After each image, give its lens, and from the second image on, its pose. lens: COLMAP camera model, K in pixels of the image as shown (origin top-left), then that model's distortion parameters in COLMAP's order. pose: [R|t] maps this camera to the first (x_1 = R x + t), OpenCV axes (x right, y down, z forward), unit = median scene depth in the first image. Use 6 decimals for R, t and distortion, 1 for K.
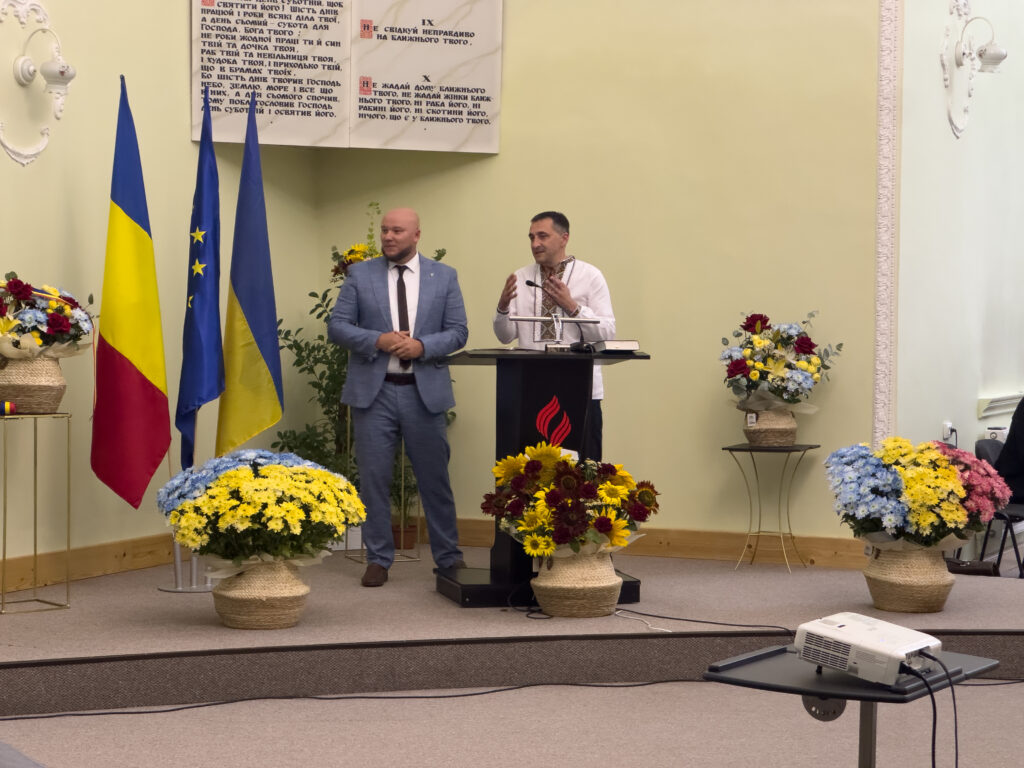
lens RADIAL K [[2289.8, 0, 512.7], [0, 2289.8, 389.1], [0, 0, 1]] dist [-0.162569, 6.226232]
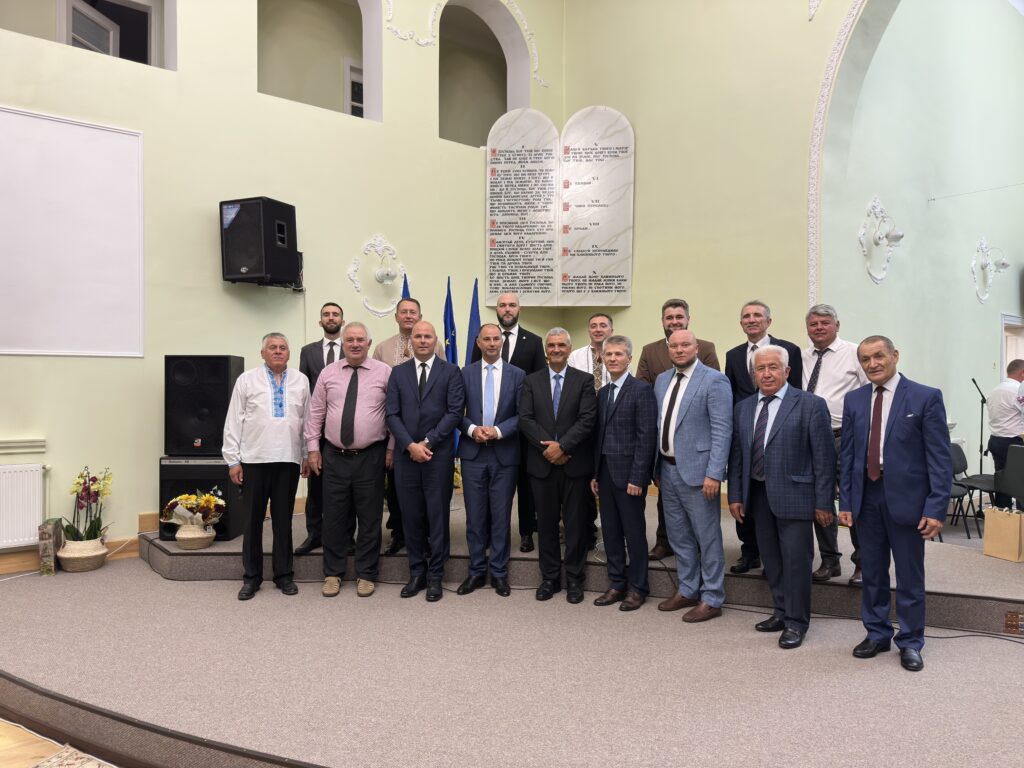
lens RADIAL K [[712.8, 0, 517.0], [0, 712.8, 388.3], [0, 0, 1]] dist [0.130628, -0.181888]
pose [[0.902372, -0.002588, -0.430951, 0.193325], [-0.010978, 0.999519, -0.028990, -0.006607], [0.430819, 0.030891, 0.901910, 0.376539]]
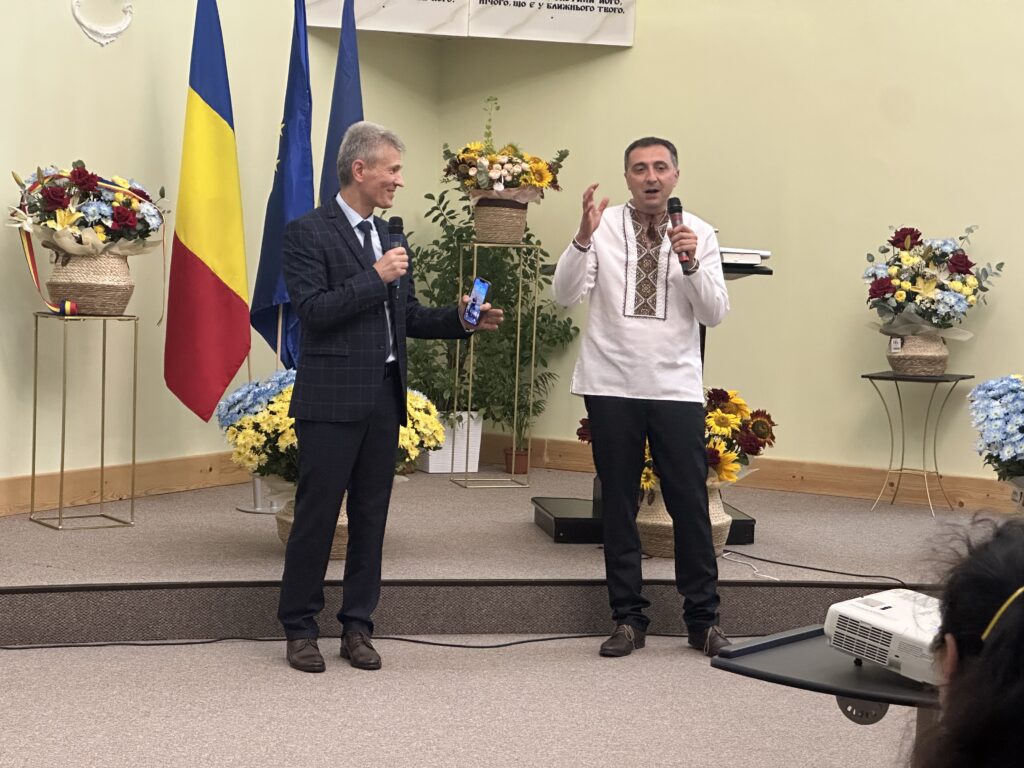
lens RADIAL K [[2289.8, 0, 512.7], [0, 2289.8, 389.1], [0, 0, 1]] dist [-0.162569, 6.226232]
pose [[0.995351, 0.031445, -0.091040, 0.035445], [-0.028029, 0.998863, 0.038558, 0.000085], [0.092149, -0.035827, 0.995101, 0.082384]]
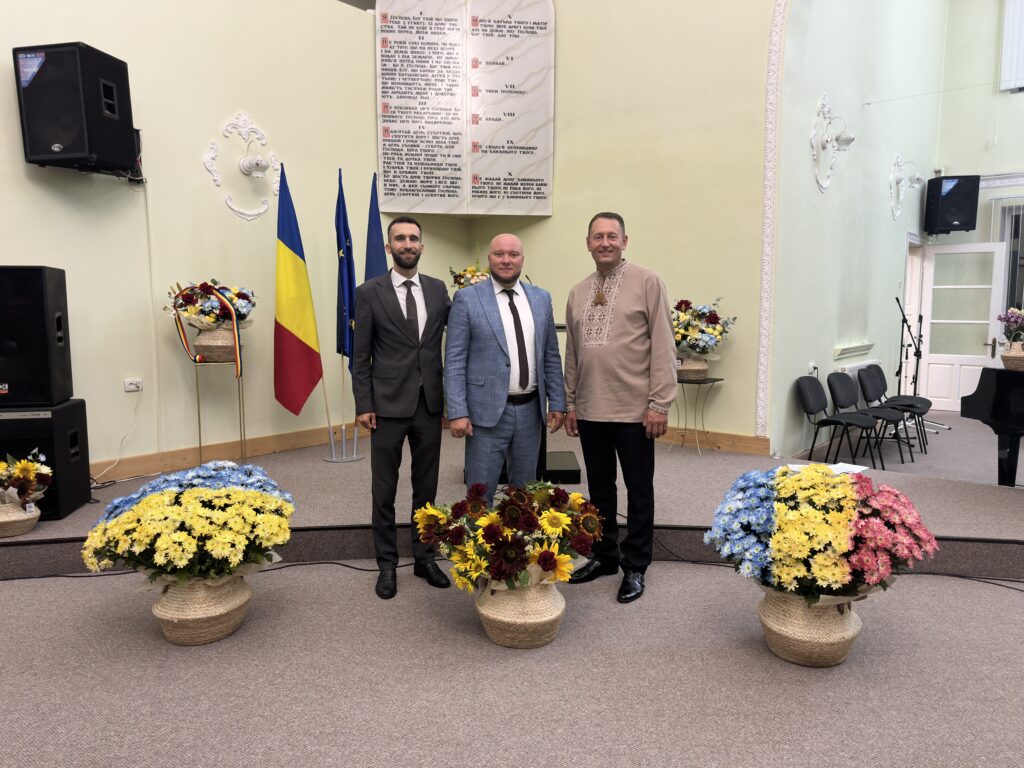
lens RADIAL K [[715.9, 0, 515.3], [0, 715.9, 383.6], [0, 0, 1]] dist [0.089459, -0.124975]
pose [[0.969134, 0.013788, -0.246148, 0.114520], [0.002796, 0.997756, 0.066900, -0.007264], [0.246518, -0.065523, 0.966921, 0.447921]]
